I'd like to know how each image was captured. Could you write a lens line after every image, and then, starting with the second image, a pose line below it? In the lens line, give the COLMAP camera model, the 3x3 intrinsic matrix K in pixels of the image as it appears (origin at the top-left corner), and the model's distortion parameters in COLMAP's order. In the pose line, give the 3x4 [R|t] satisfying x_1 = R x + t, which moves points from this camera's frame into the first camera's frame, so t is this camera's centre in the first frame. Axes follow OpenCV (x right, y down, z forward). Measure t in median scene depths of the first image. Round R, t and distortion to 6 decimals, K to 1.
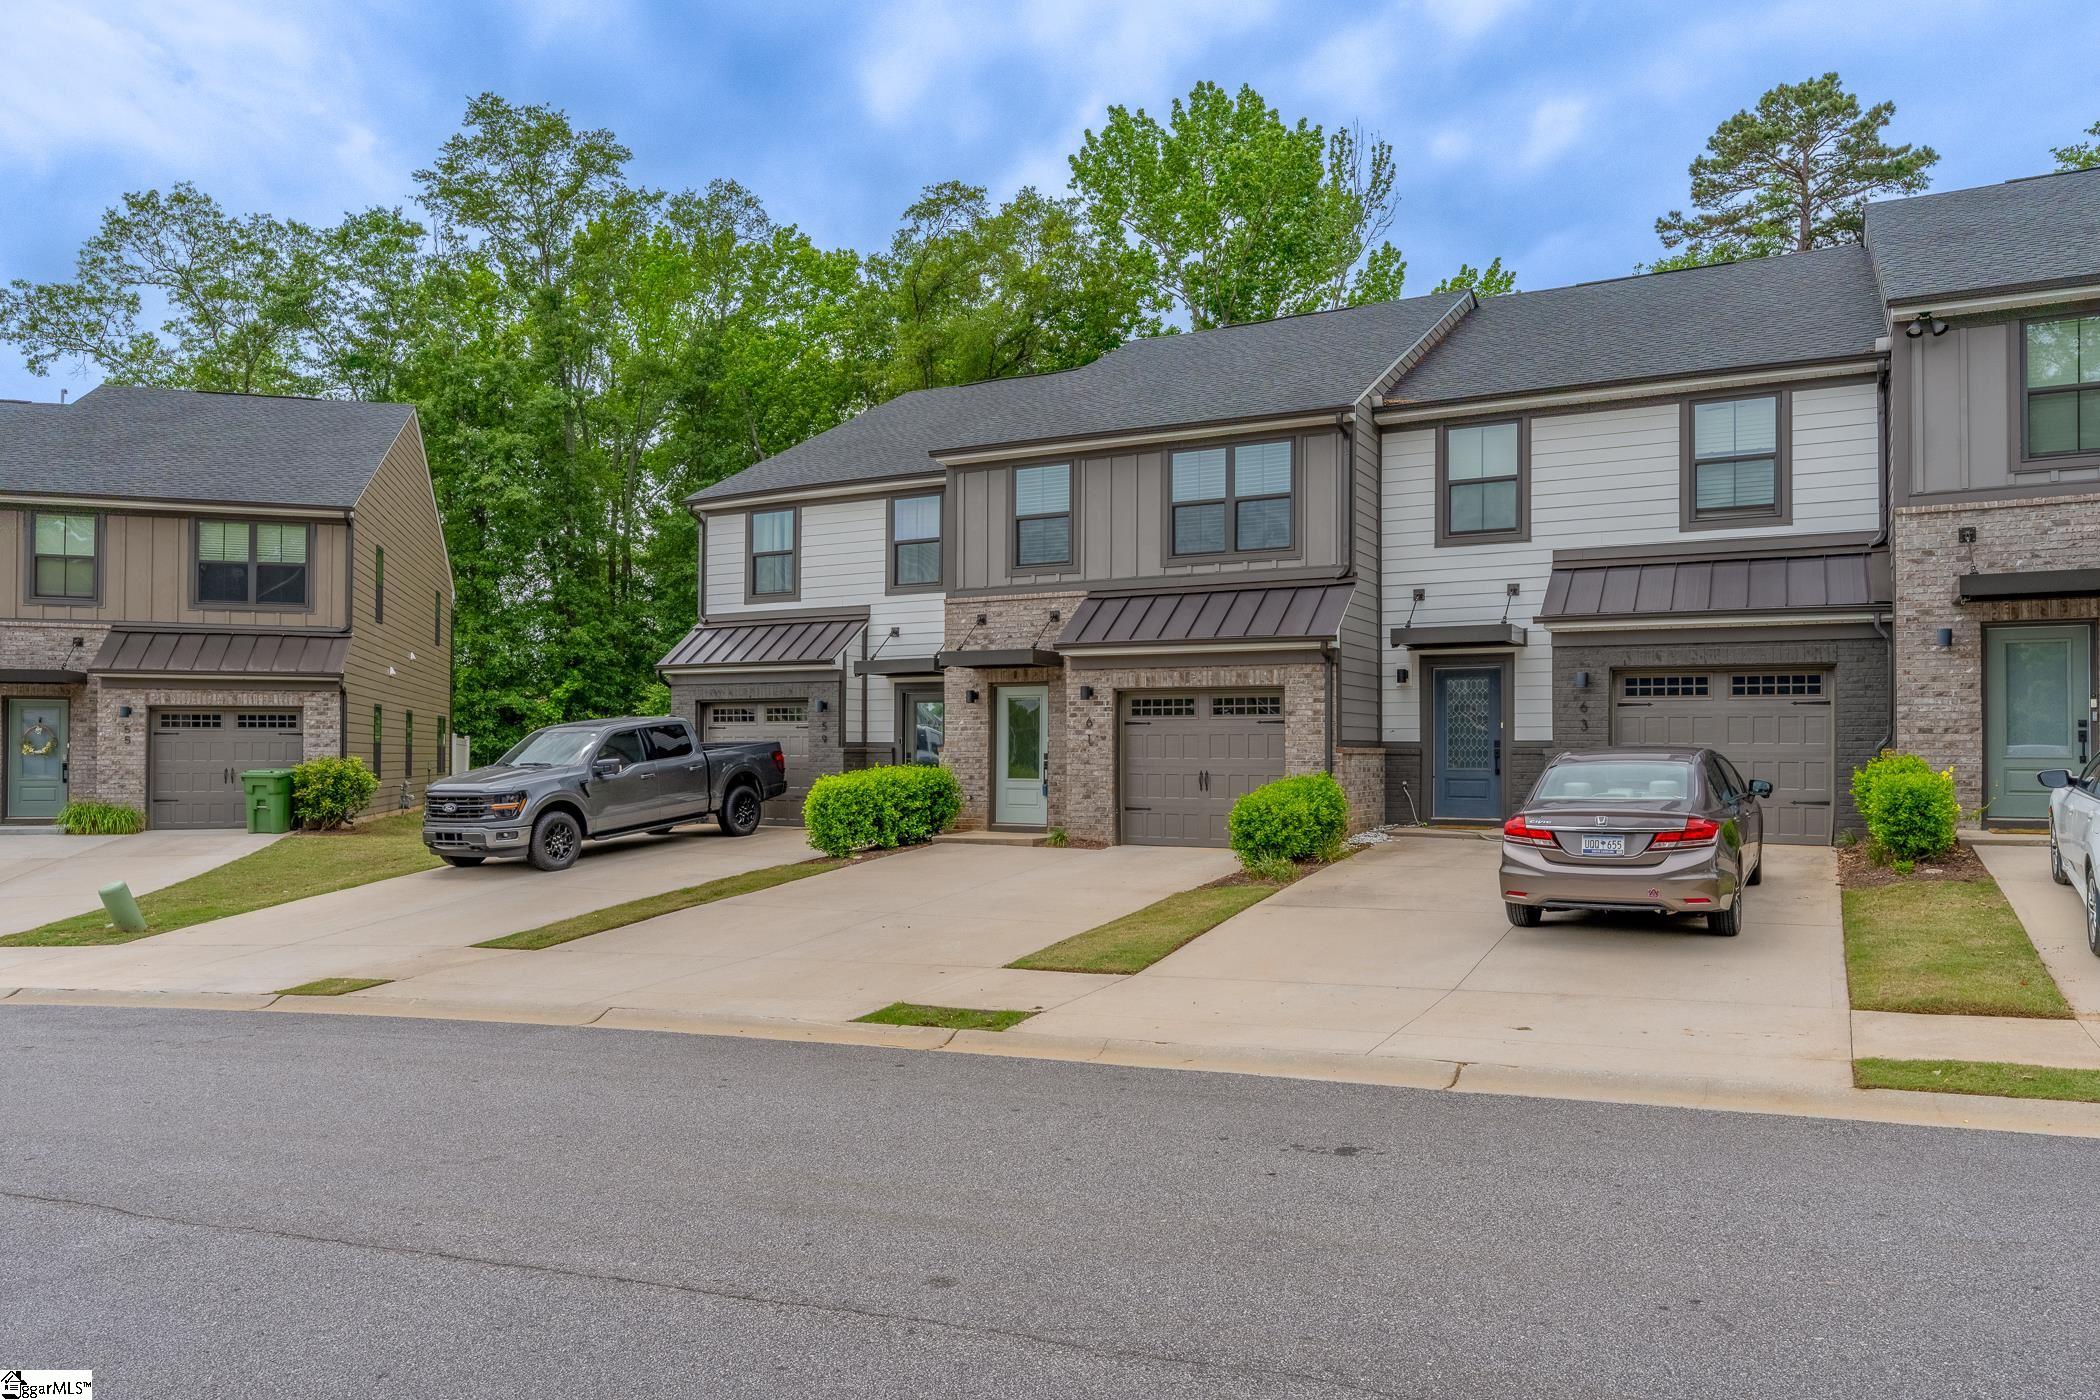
lens RADIAL K [[1619.6, 0, 1050.0], [0, 1619.6, 700.0], [0, 0, 1]] dist [-0.001825, -0.002129]
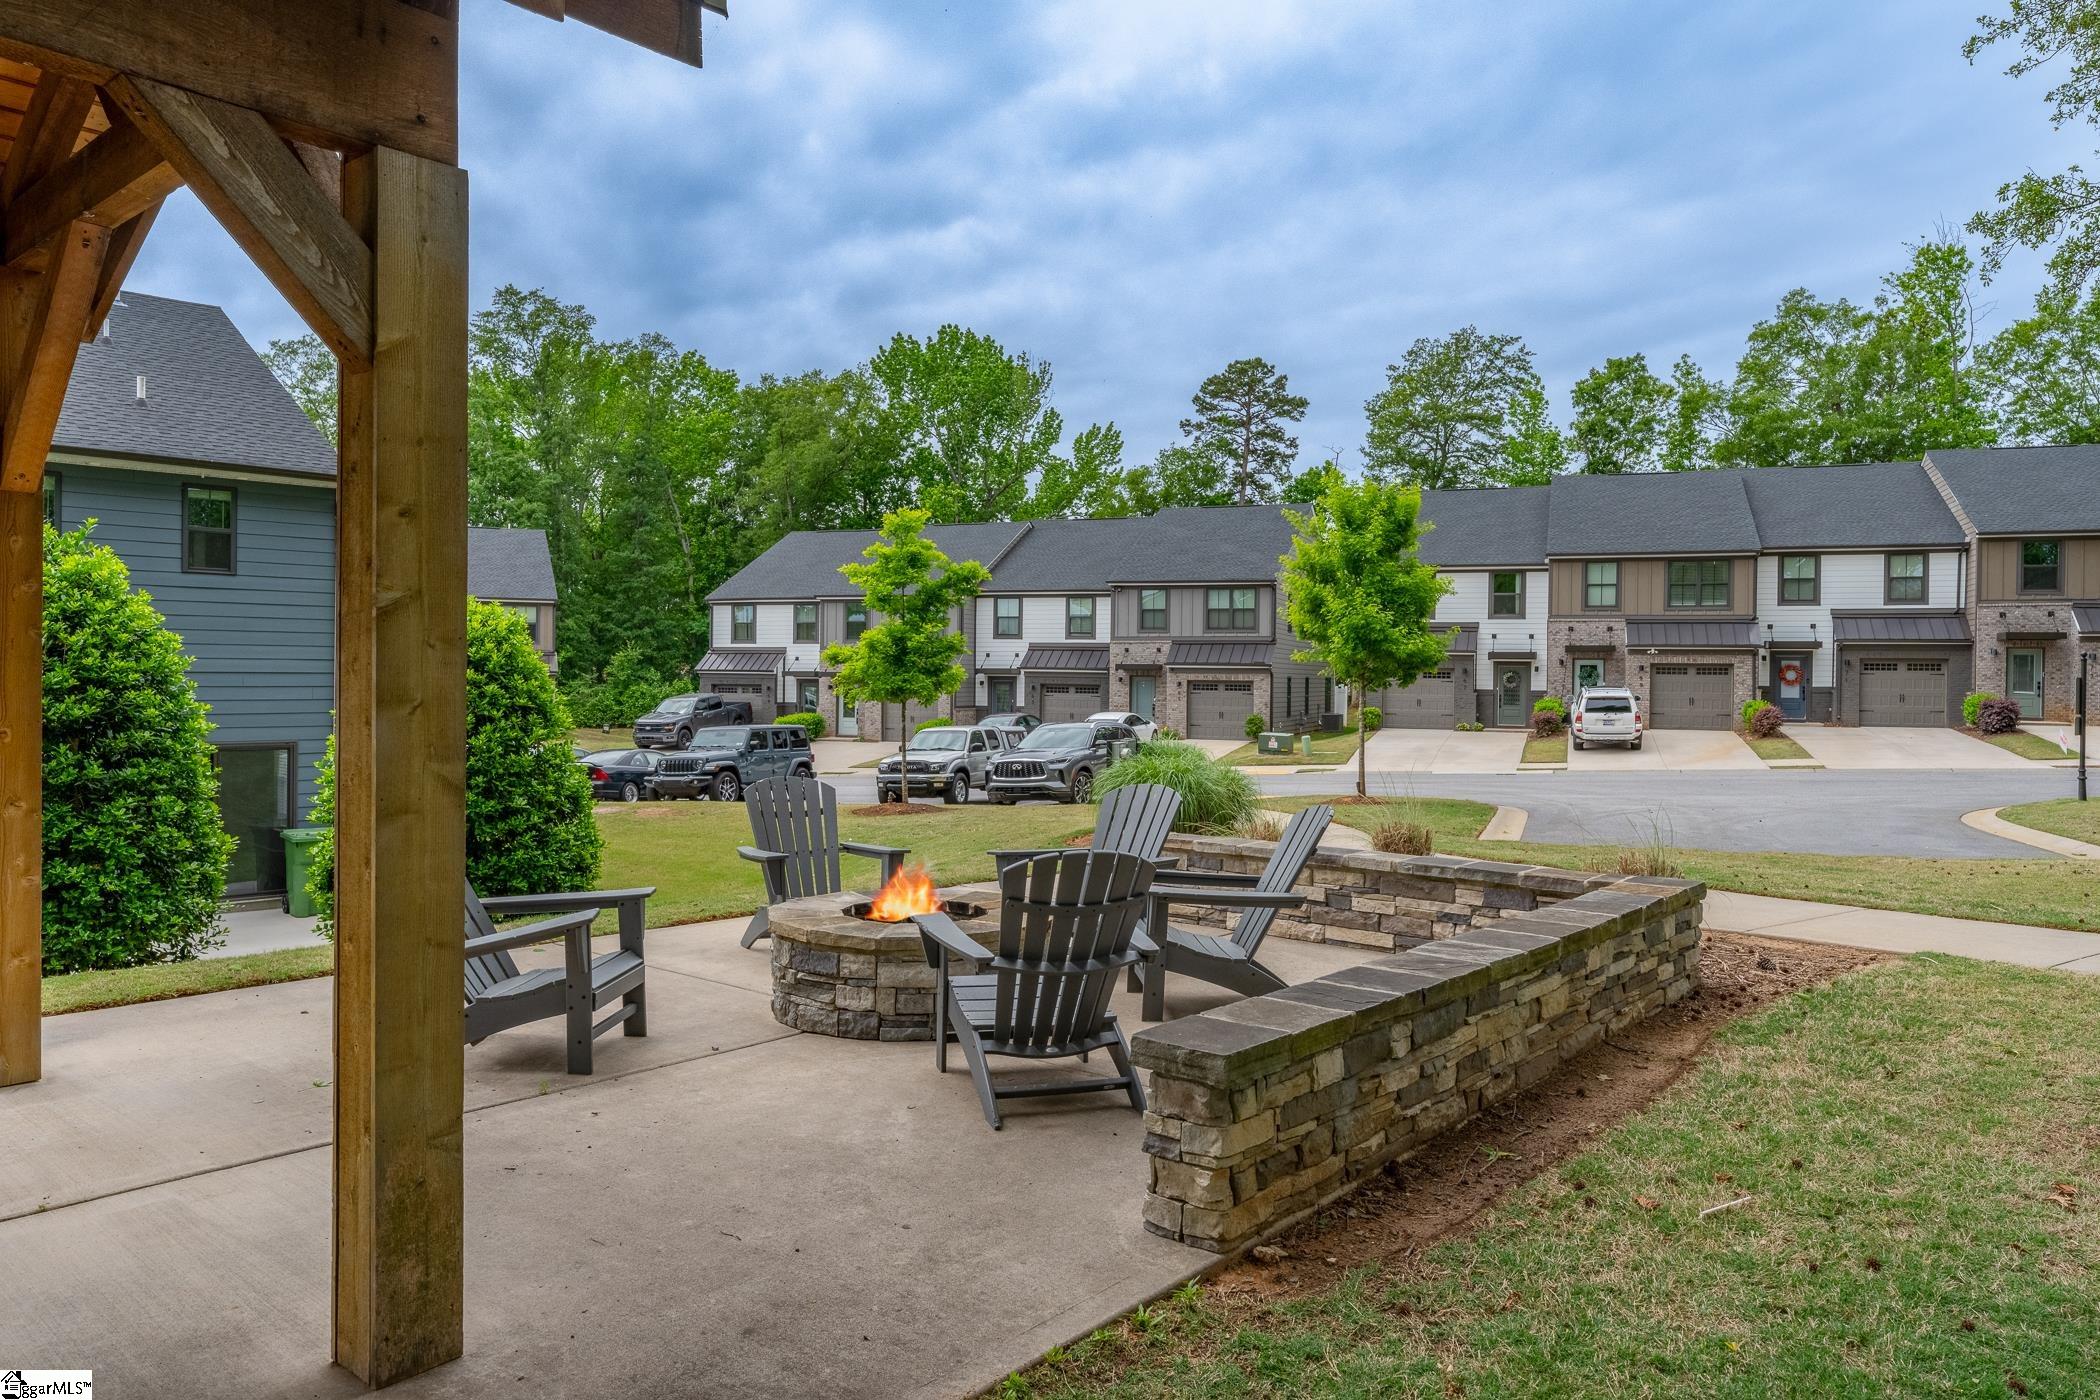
lens RADIAL K [[1619.6, 0, 1050.0], [0, 1619.6, 700.0], [0, 0, 1]] dist [-0.001825, -0.002129]
pose [[0.992758, 0.005048, 0.120024, -0.008486], [-0.010771, 0.998833, 0.047079, -0.124245], [-0.119646, -0.048030, 0.991654, -1.912600]]
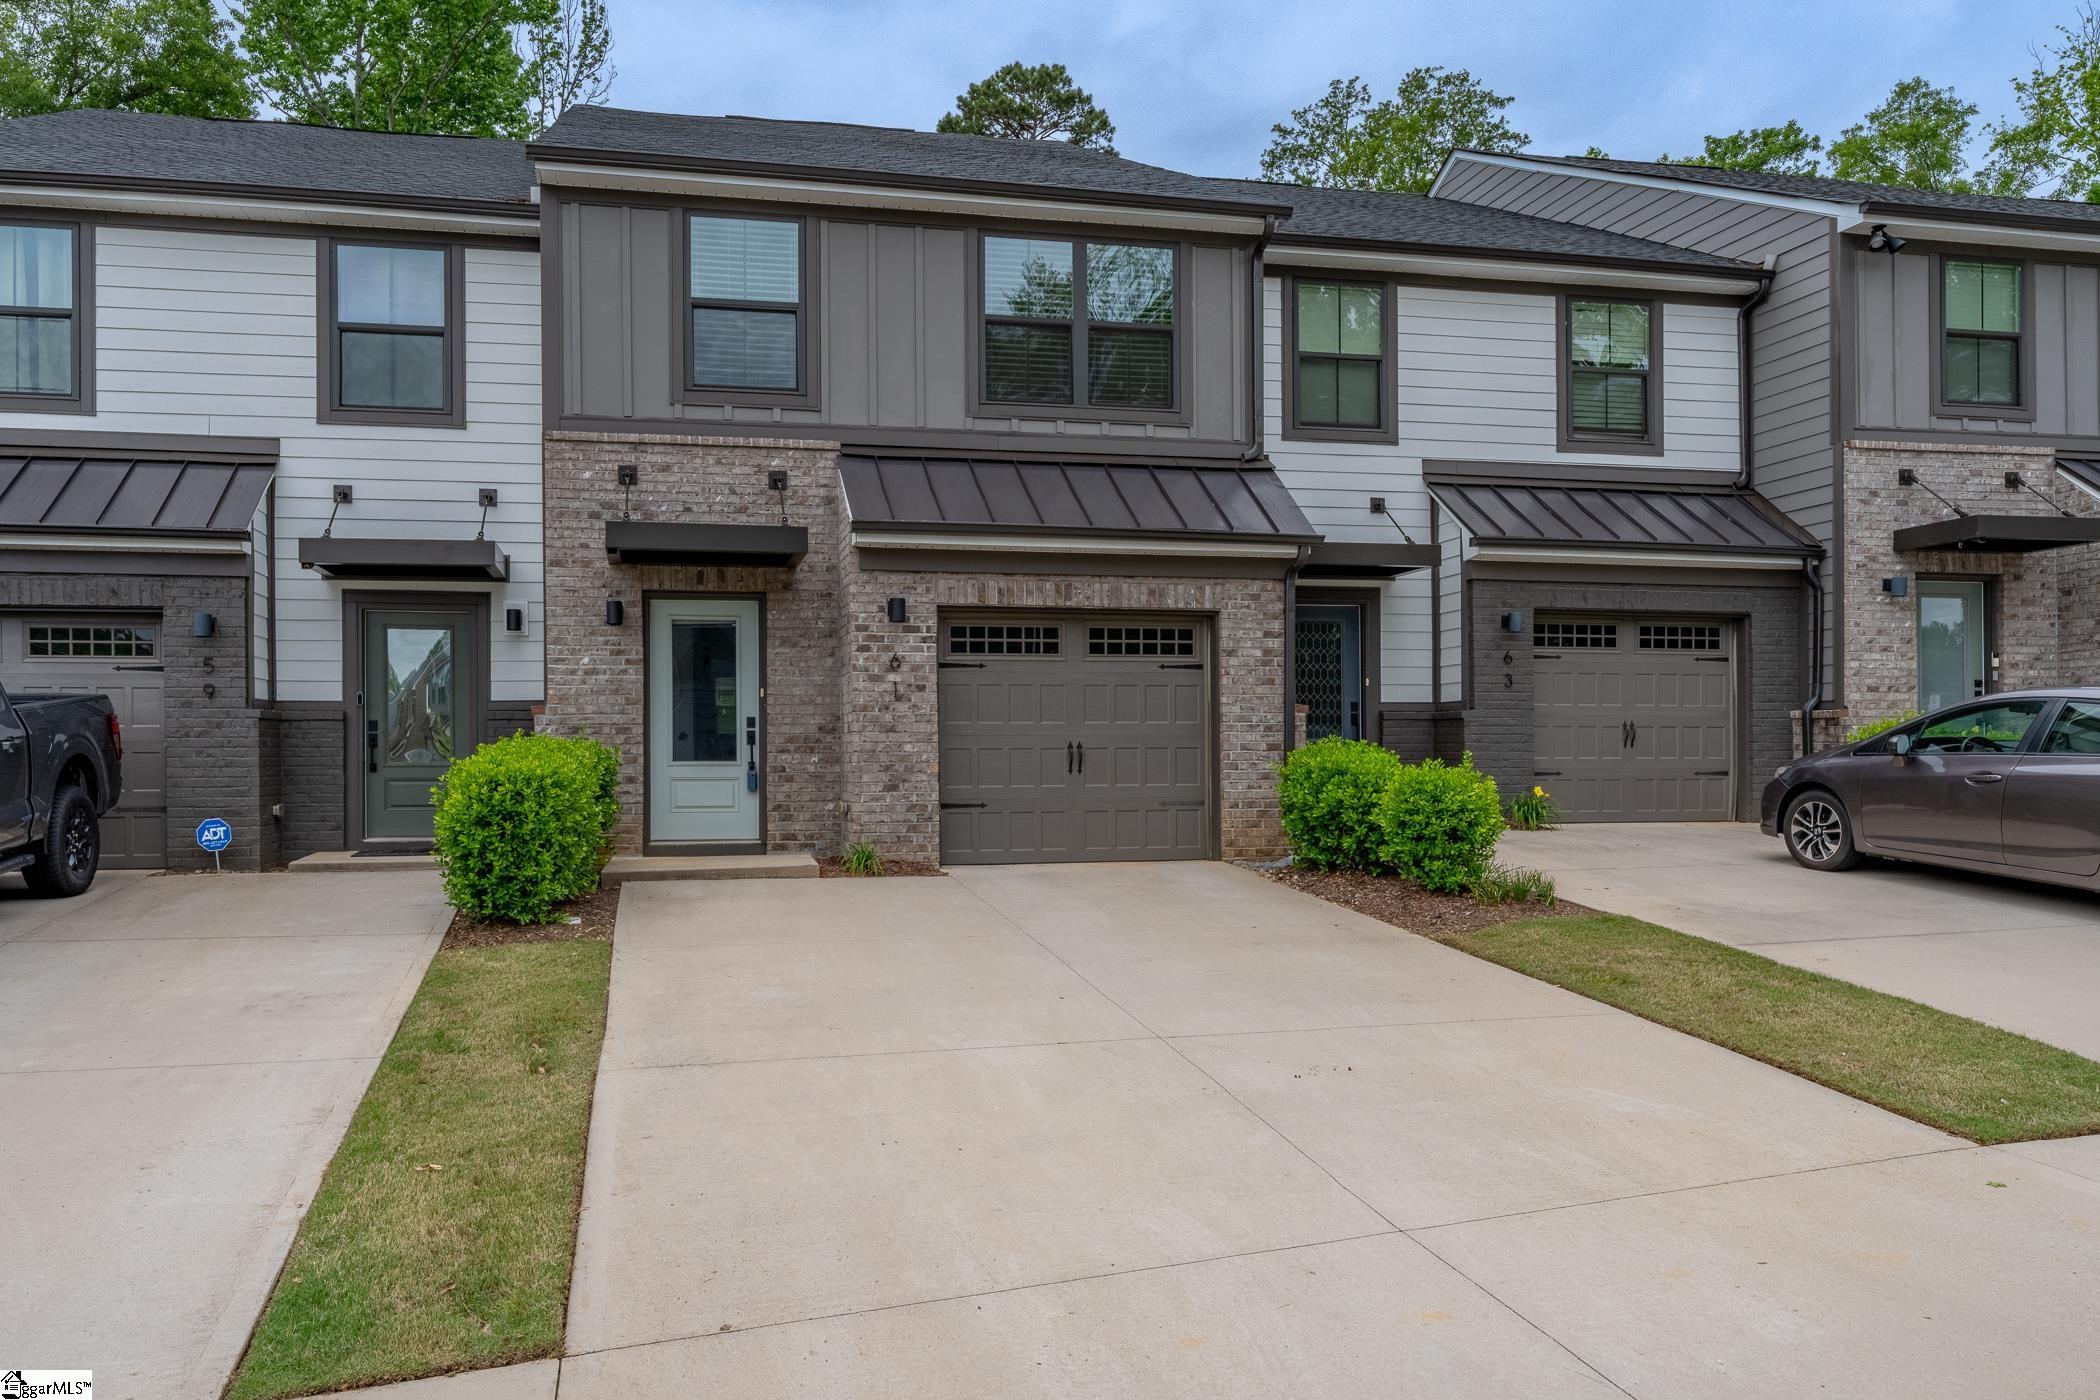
lens RADIAL K [[1537.0, 0, 1048.1], [0, 1537.0, 754.3], [0, 0, 1]] dist [-0.003274, -0.001145]
pose [[0.737164, -0.005124, 0.675695, -0.315483], [-0.012493, 0.999697, 0.021210, 0.035505], [-0.675598, -0.024077, 0.736876, 0.557597]]
